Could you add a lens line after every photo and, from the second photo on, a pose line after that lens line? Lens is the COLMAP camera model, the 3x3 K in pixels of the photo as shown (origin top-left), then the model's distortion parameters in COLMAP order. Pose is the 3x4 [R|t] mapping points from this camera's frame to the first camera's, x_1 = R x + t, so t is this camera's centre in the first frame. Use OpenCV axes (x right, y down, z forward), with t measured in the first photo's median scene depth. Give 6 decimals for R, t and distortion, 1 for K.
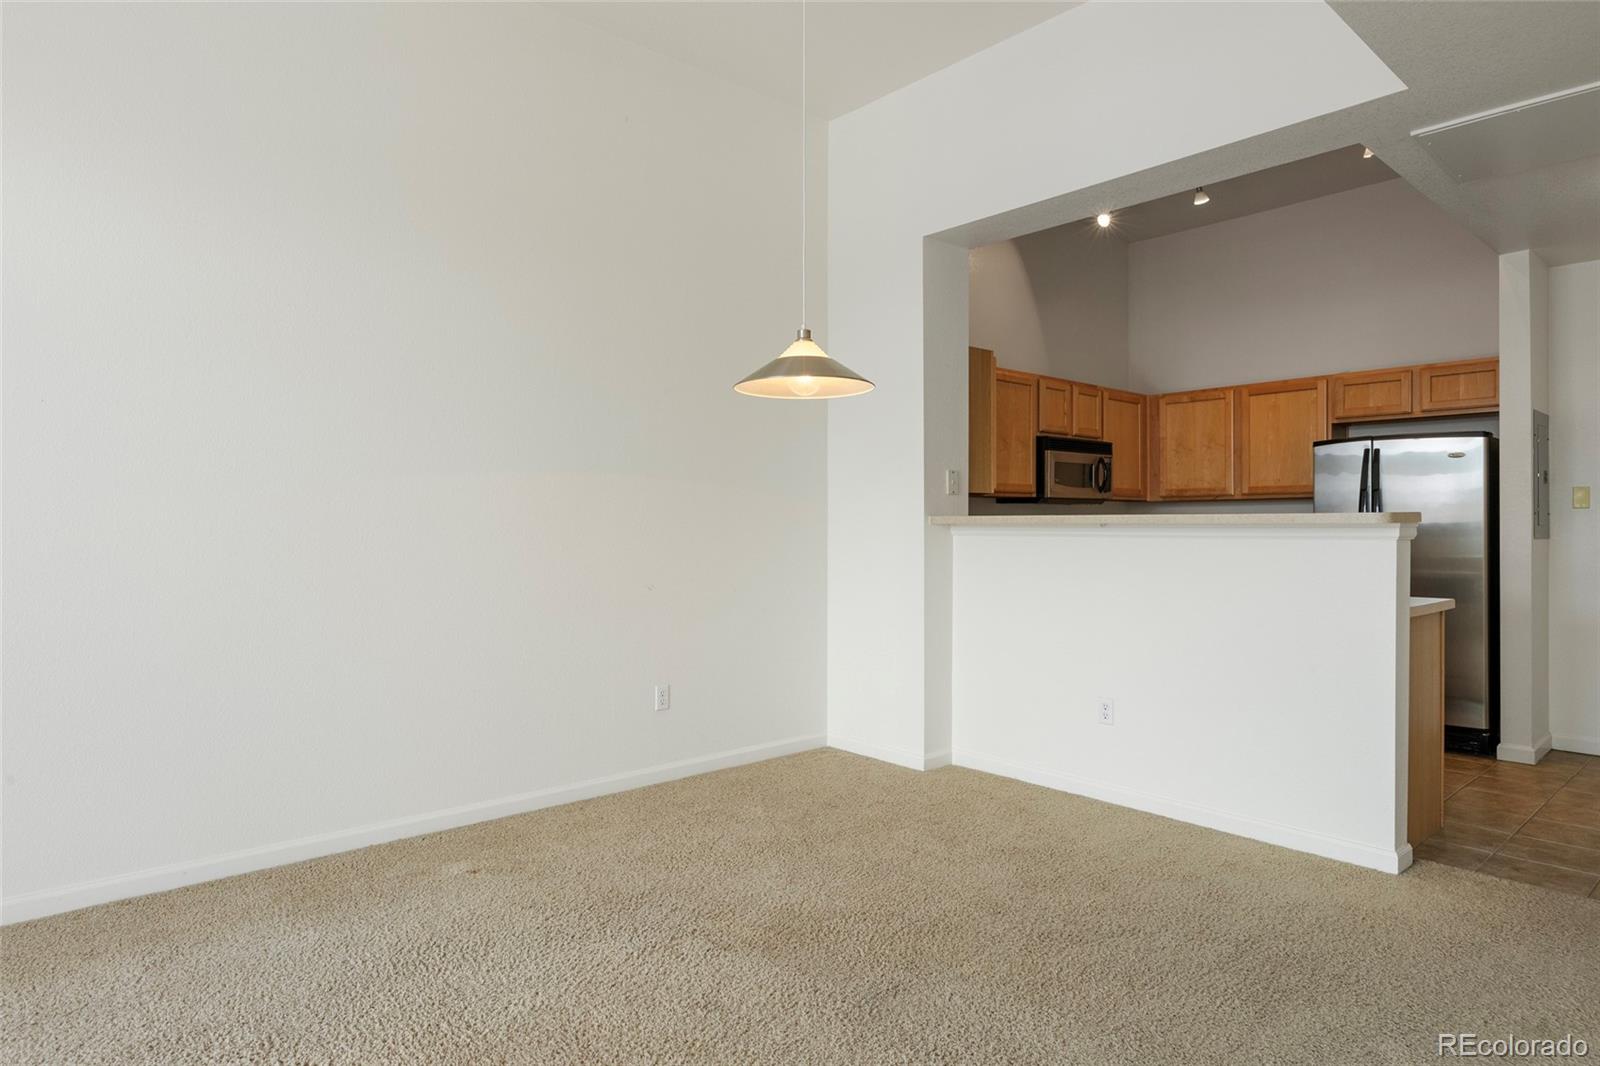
lens RADIAL K [[935.9, 0, 803.6], [0, 935.9, 525.4], [0, 0, 1]] dist [0.002555, -0.002577]
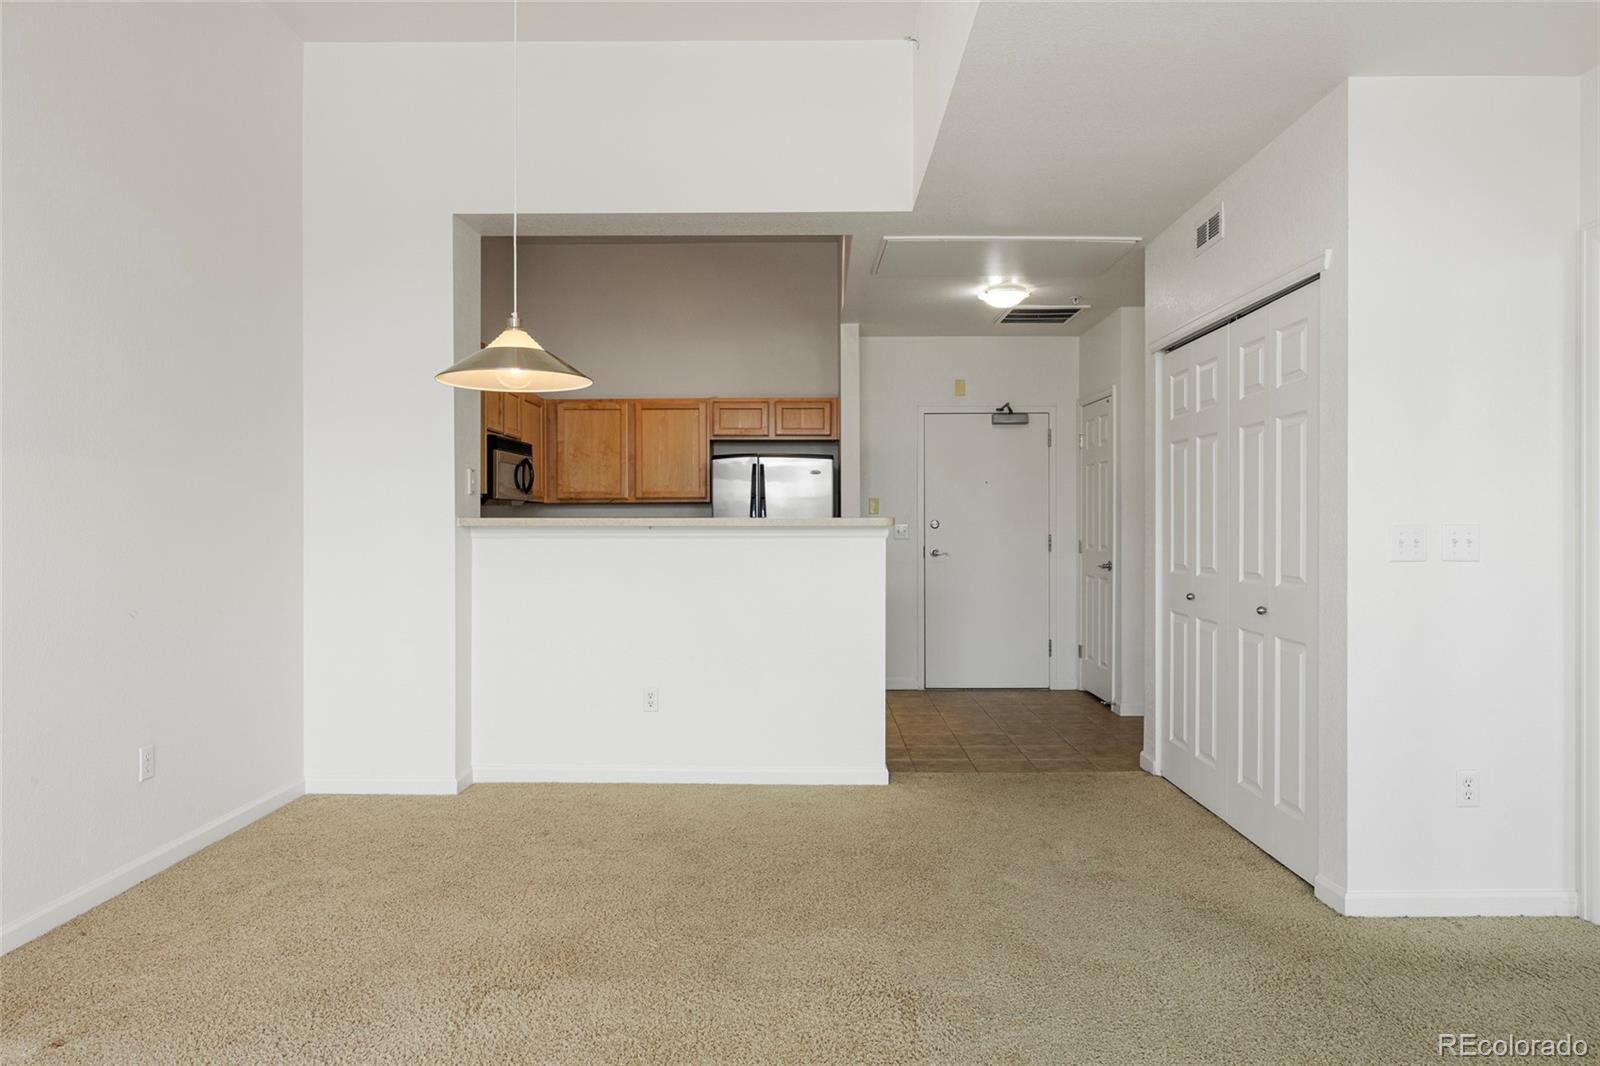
lens RADIAL K [[1002.4, 0, 811.7], [0, 1002.4, 529.3], [0, 0, 1]] dist [0.003850, -0.002315]
pose [[0.669439, -0.004611, 0.742853, -0.339283], [0.001617, 0.999987, 0.004751, -0.002720], [-0.742865, -0.001979, 0.669438, 0.072322]]
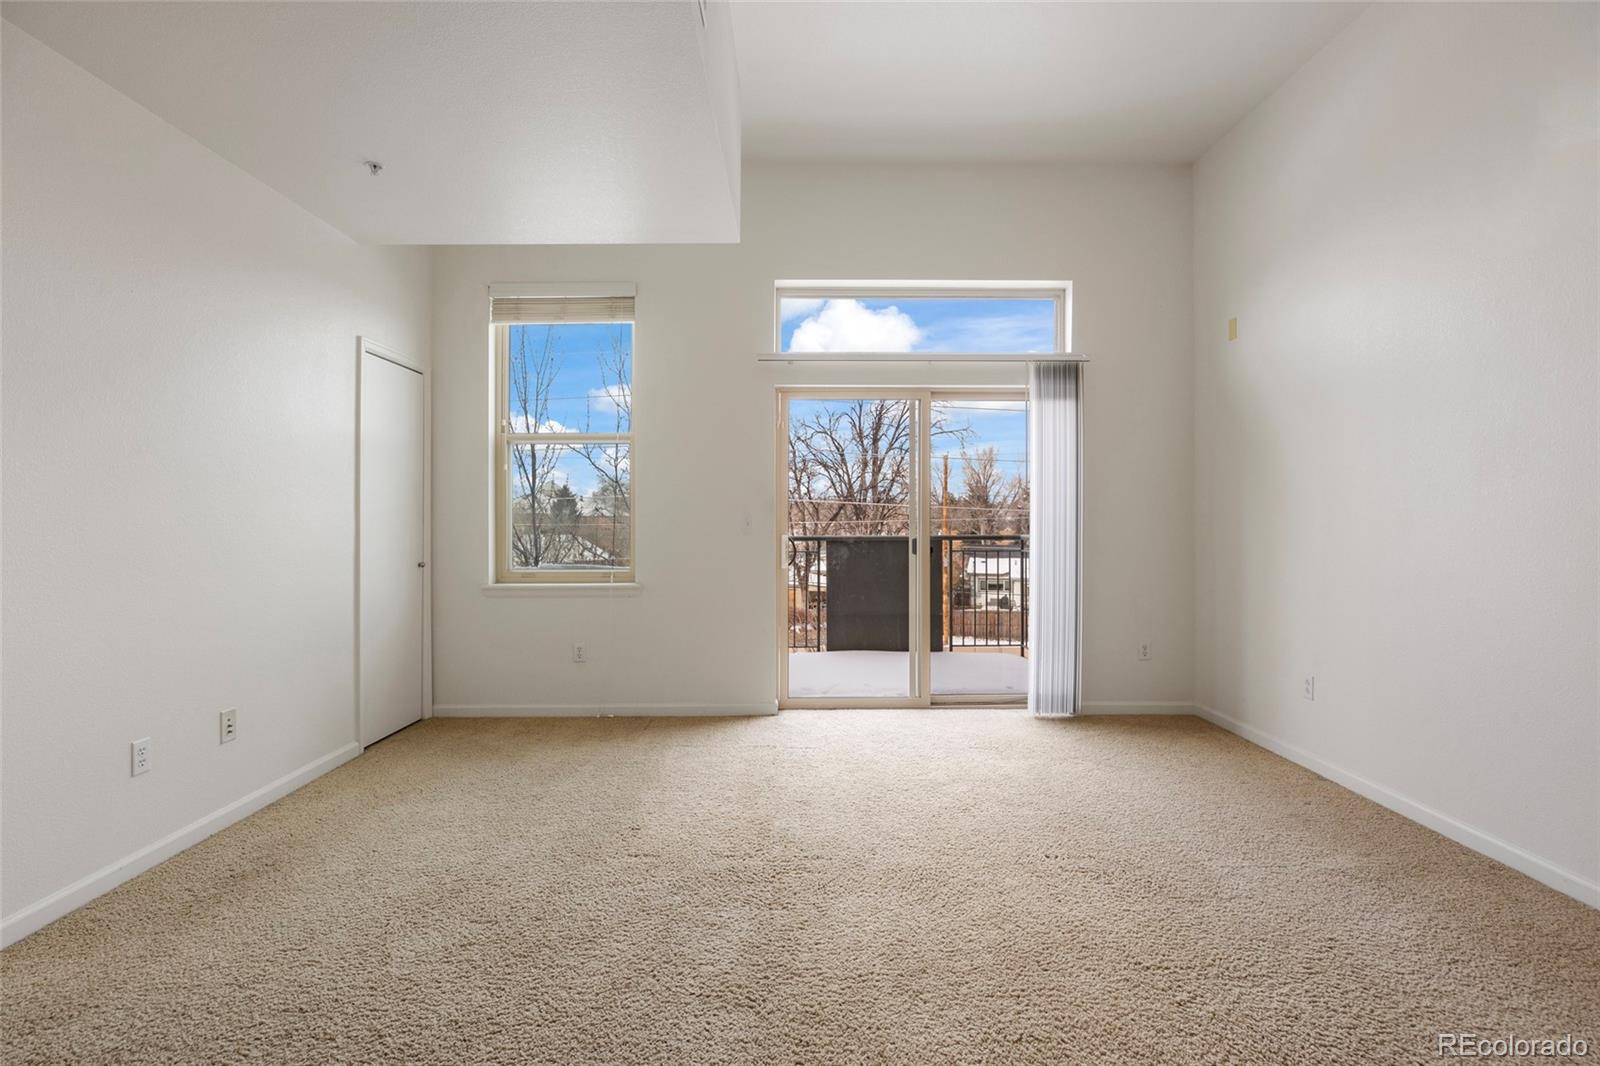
lens RADIAL K [[760.5, 0, 826.9], [0, 760.5, 544.1], [0, 0, 1]] dist [-0.007513, 0.000629]
pose [[-0.646449, 0.018821, -0.762725, 0.255019], [-0.003649, 0.999608, 0.027759, 0.006240], [0.762949, 0.020728, -0.646127, 0.565689]]
